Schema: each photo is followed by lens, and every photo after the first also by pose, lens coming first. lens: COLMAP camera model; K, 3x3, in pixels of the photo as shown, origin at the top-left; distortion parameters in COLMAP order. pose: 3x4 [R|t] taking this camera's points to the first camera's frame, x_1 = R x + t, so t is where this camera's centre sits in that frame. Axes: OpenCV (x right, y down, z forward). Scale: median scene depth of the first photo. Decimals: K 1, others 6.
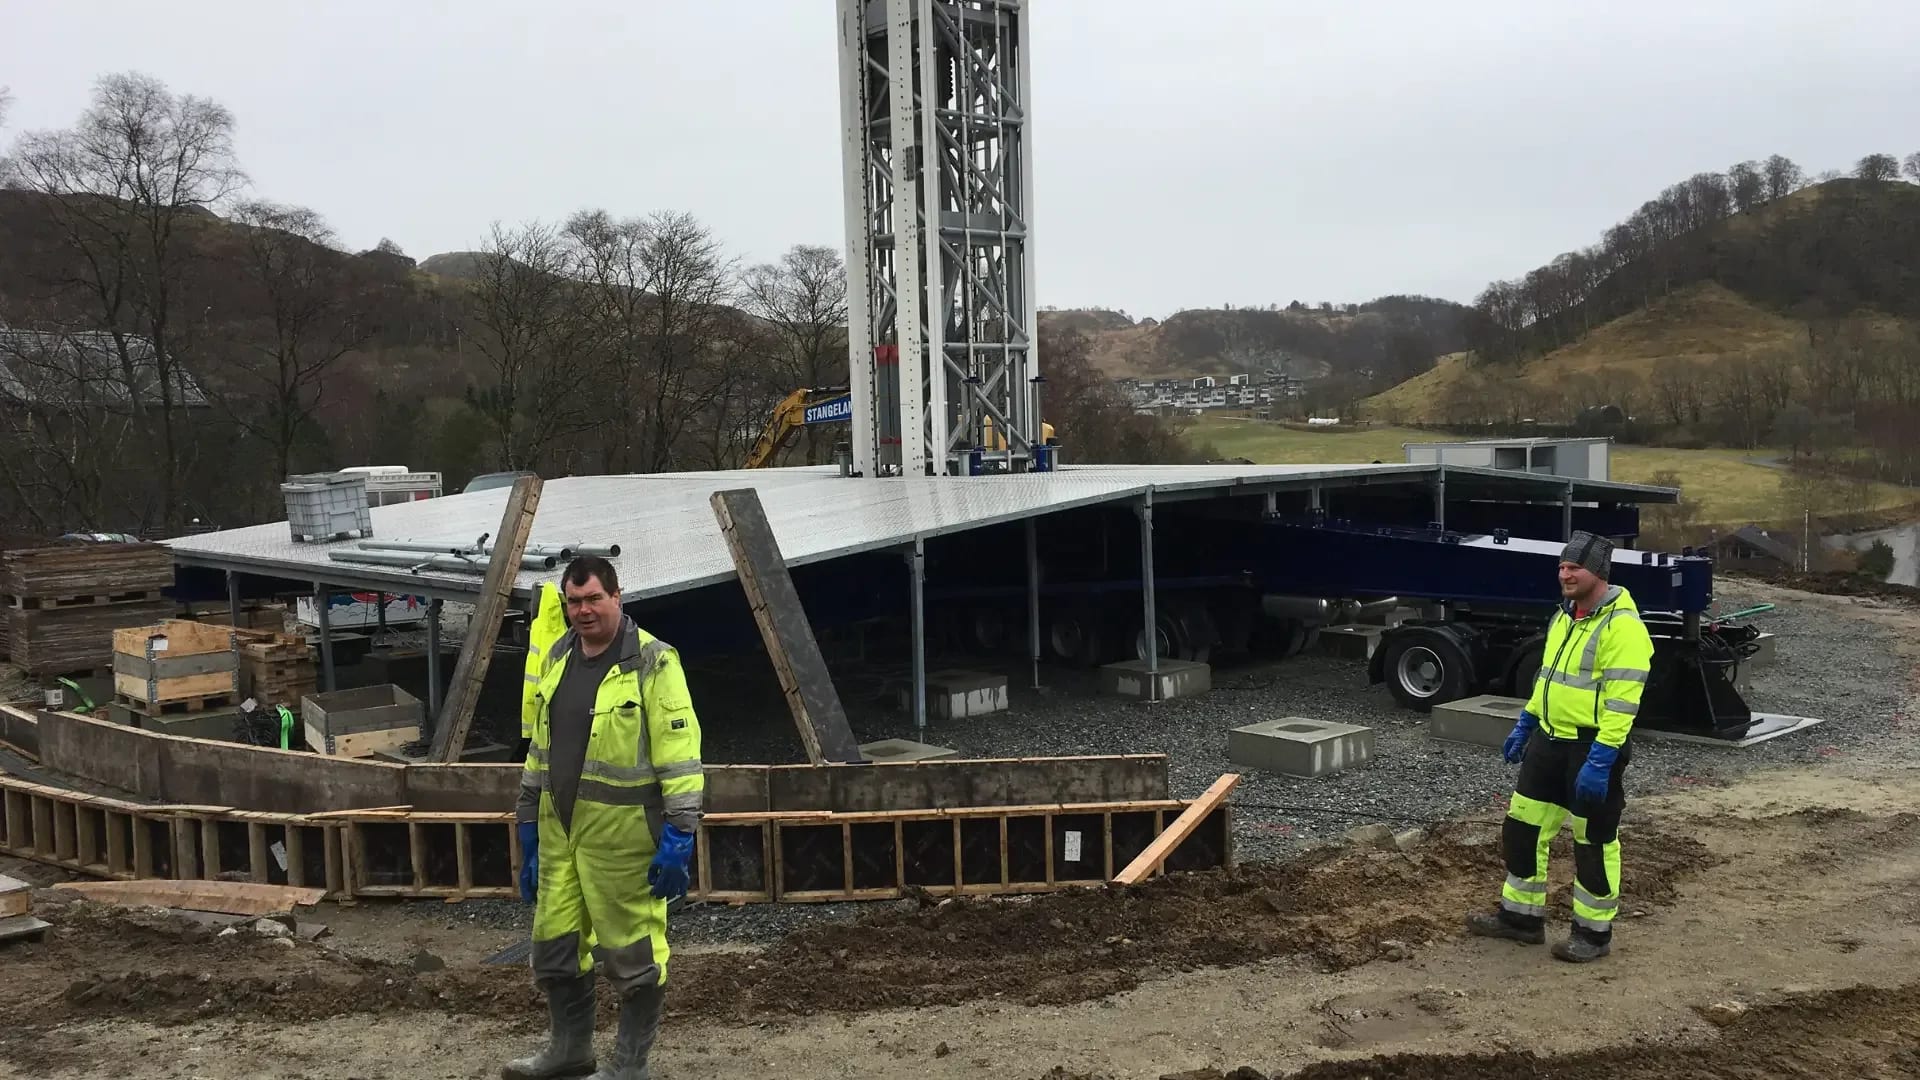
lens RADIAL K [[1638.6, 0, 958.7], [0, 1638.6, 545.2], [0, 0, 1]] dist [0.071450, -0.057643]
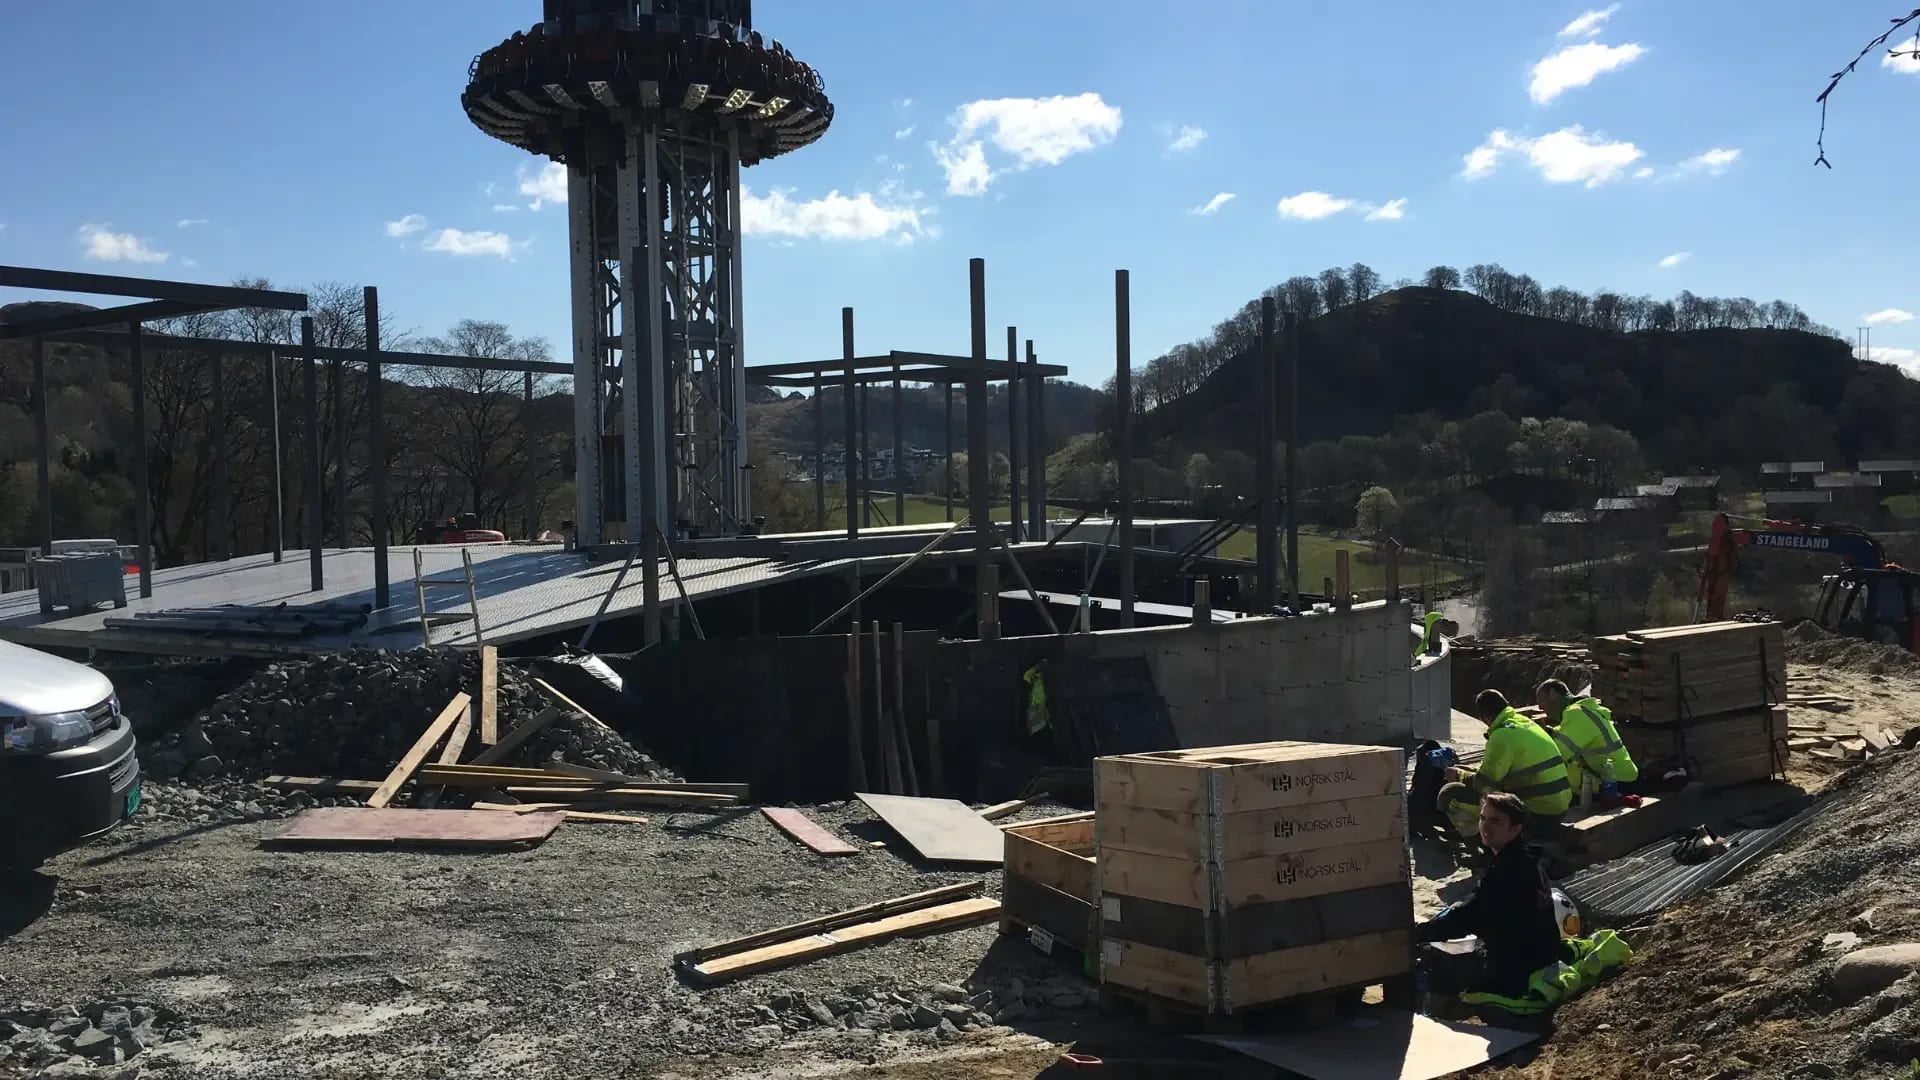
lens RADIAL K [[1638.6, 0, 963.6], [0, 1638.6, 536.8], [0, 0, 1]] dist [0.071450, -0.057643]
pose [[0.976448, 0.006130, 0.215668, -0.018635], [0.004512, 0.998797, -0.048820, 0.001969], [-0.215708, 0.048643, 0.975246, -0.054912]]
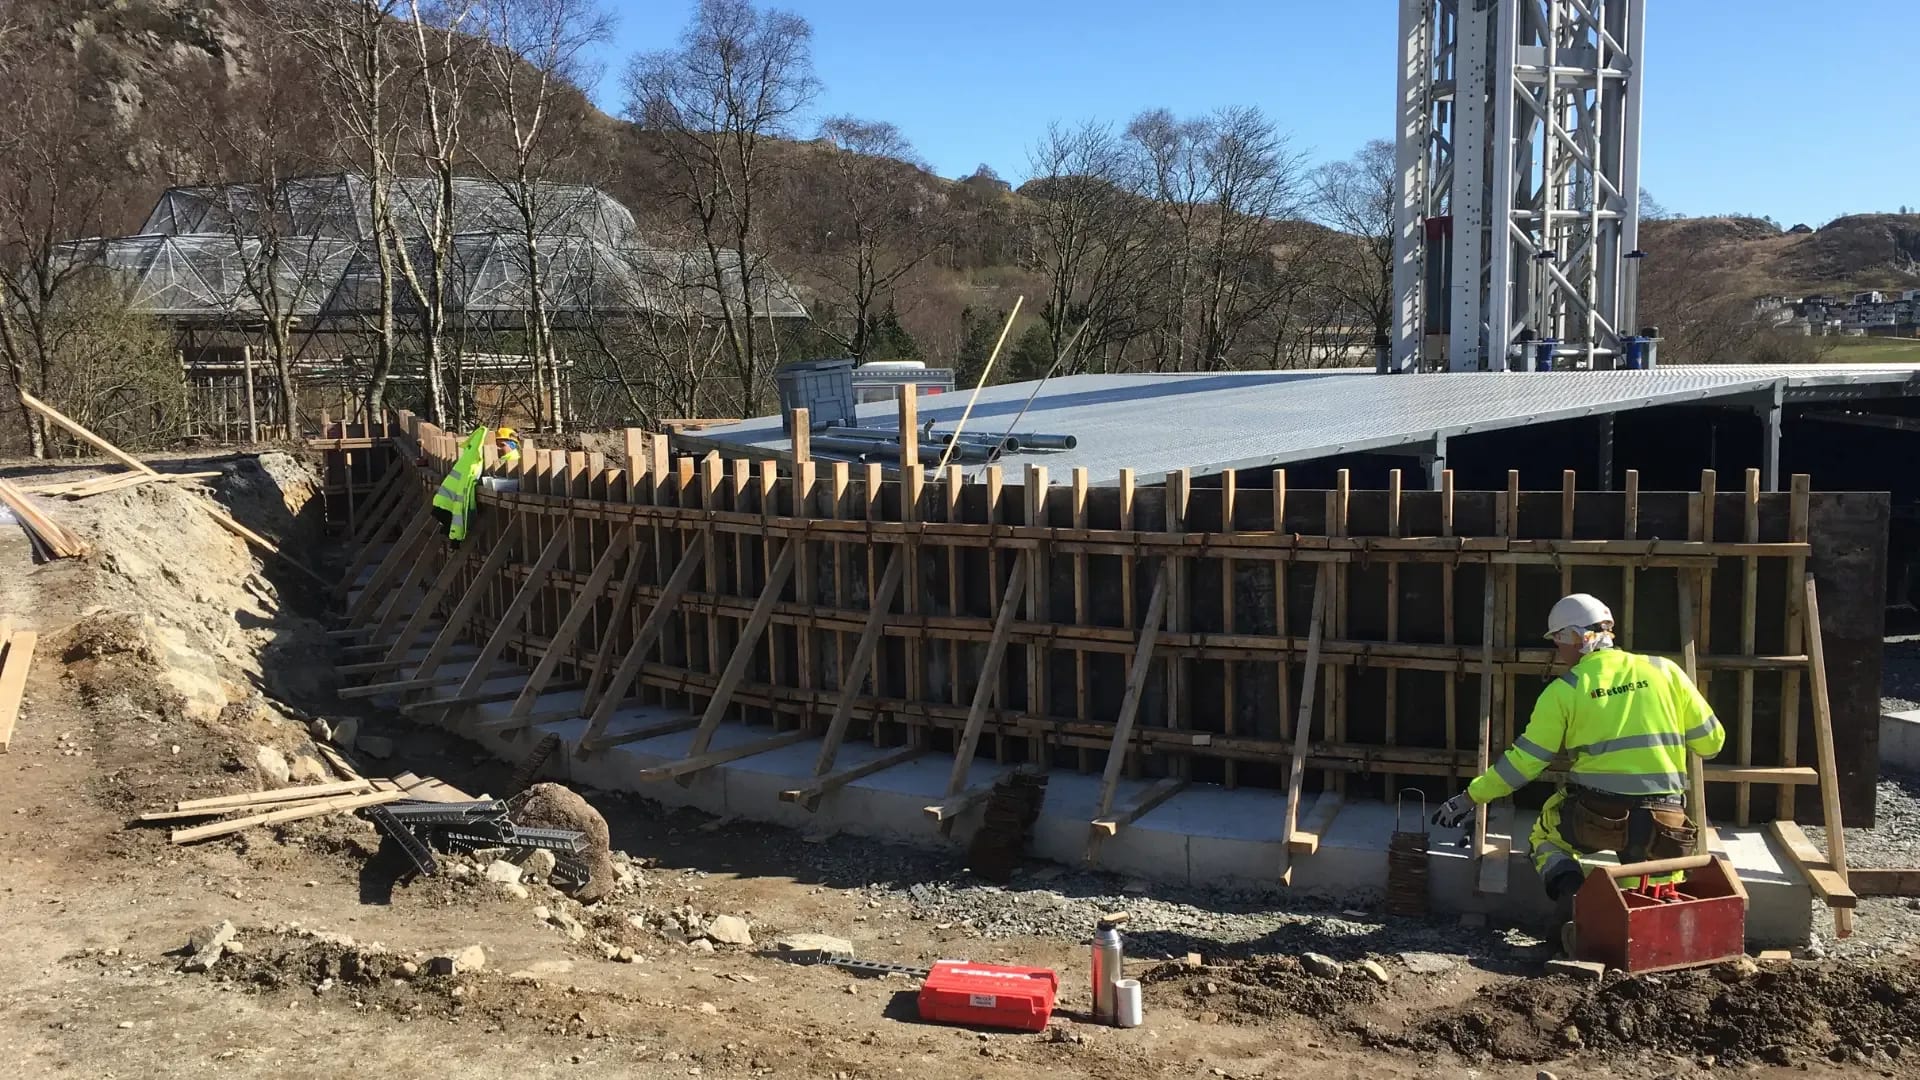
lens RADIAL K [[1638.6, 0, 955.9], [0, 1638.6, 549.1], [0, 0, 1]] dist [0.071450, -0.057643]
pose [[0.939975, 0.051040, -0.337405, 0.006114], [-0.034069, 0.997847, 0.056034, 0.003098], [0.339539, -0.041176, 0.939690, 0.043229]]
